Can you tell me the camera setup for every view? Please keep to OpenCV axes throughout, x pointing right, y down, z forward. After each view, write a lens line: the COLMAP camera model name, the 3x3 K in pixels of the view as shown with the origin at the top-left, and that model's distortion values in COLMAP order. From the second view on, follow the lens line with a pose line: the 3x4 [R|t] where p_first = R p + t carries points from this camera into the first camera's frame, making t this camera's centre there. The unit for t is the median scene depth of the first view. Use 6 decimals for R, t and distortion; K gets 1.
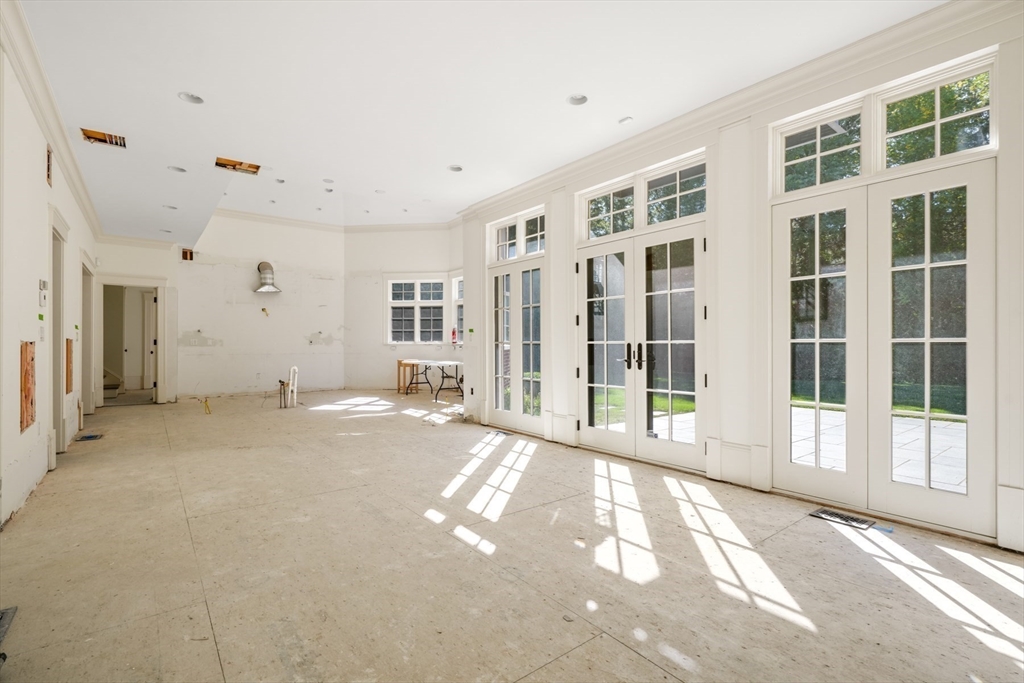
lens RADIAL K [[455.6, 0, 512.8], [0, 455.6, 349.2], [0, 0, 1]] dist [-0.004716, 0.000098]
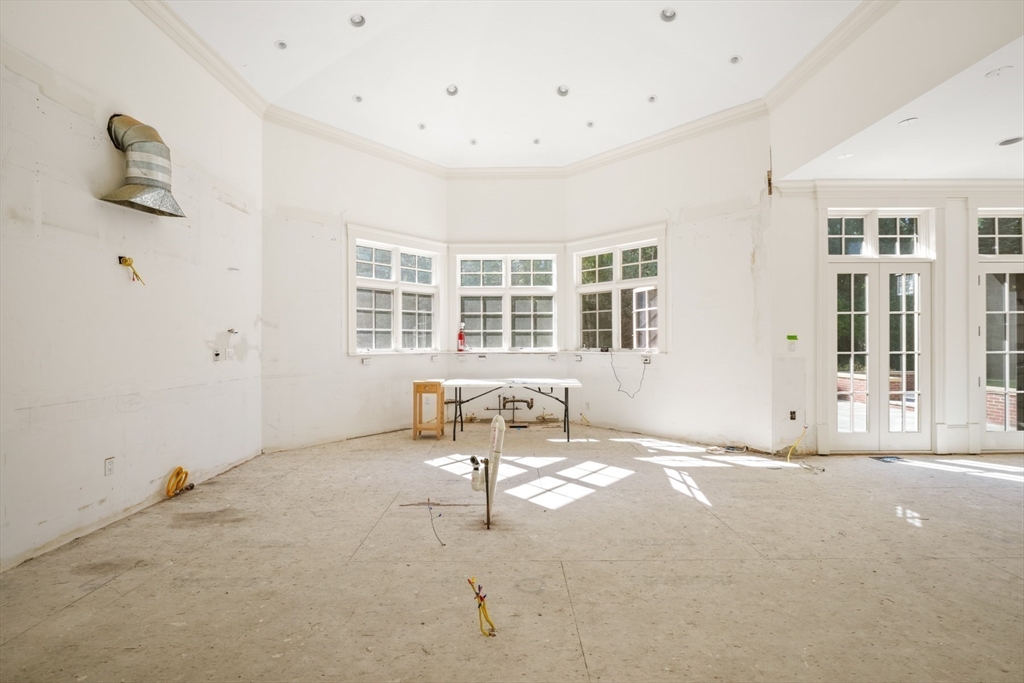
lens RADIAL K [[433.6, 0, 510.7], [0, 433.6, 339.5], [0, 0, 1]] dist [0.001576, -0.000561]
pose [[0.620792, 0.007796, 0.783936, -0.564062], [0.013569, 0.999694, -0.020687, -0.016856], [-0.783857, 0.023479, 0.620497, 0.538024]]
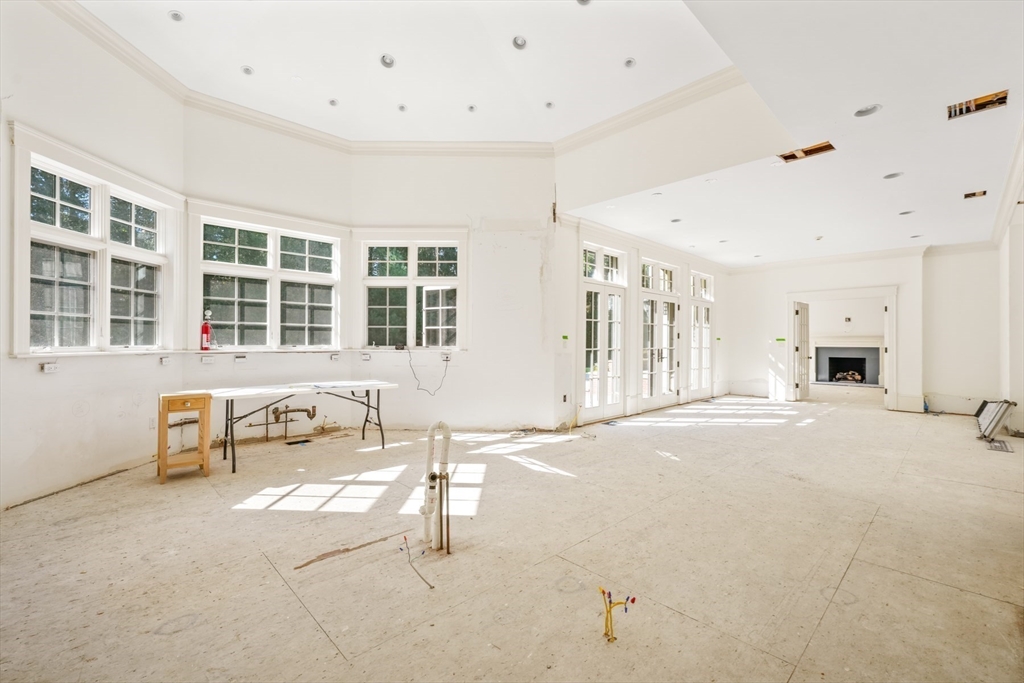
lens RADIAL K [[433.6, 0, 510.8], [0, 433.6, 340.8], [0, 0, 1]] dist [0.001576, -0.000561]
pose [[-0.087201, 0.006277, 0.996171, -0.595553], [0.011555, 0.999919, -0.005289, -0.017503], [-0.996124, 0.011049, -0.087266, 0.703150]]
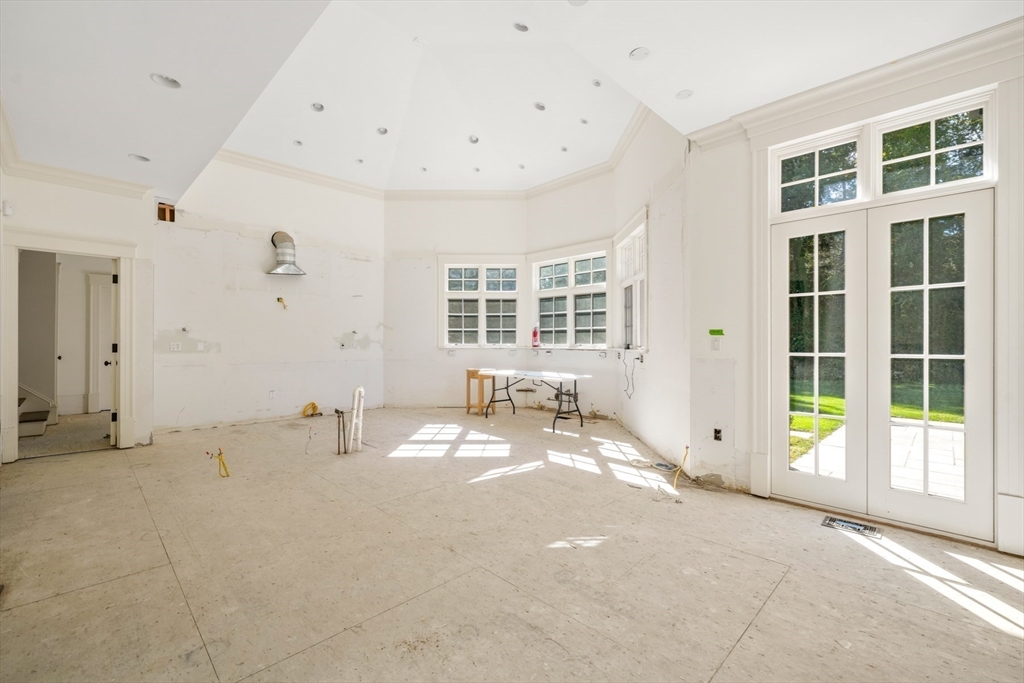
lens RADIAL K [[433.6, 0, 506.7], [0, 433.6, 340.0], [0, 0, 1]] dist [0.001576, -0.000561]
pose [[0.994798, 0.007232, 0.101612, -0.244305], [-0.005141, 0.999770, -0.020830, -0.010412], [-0.101739, 0.020199, 0.994606, 0.276627]]
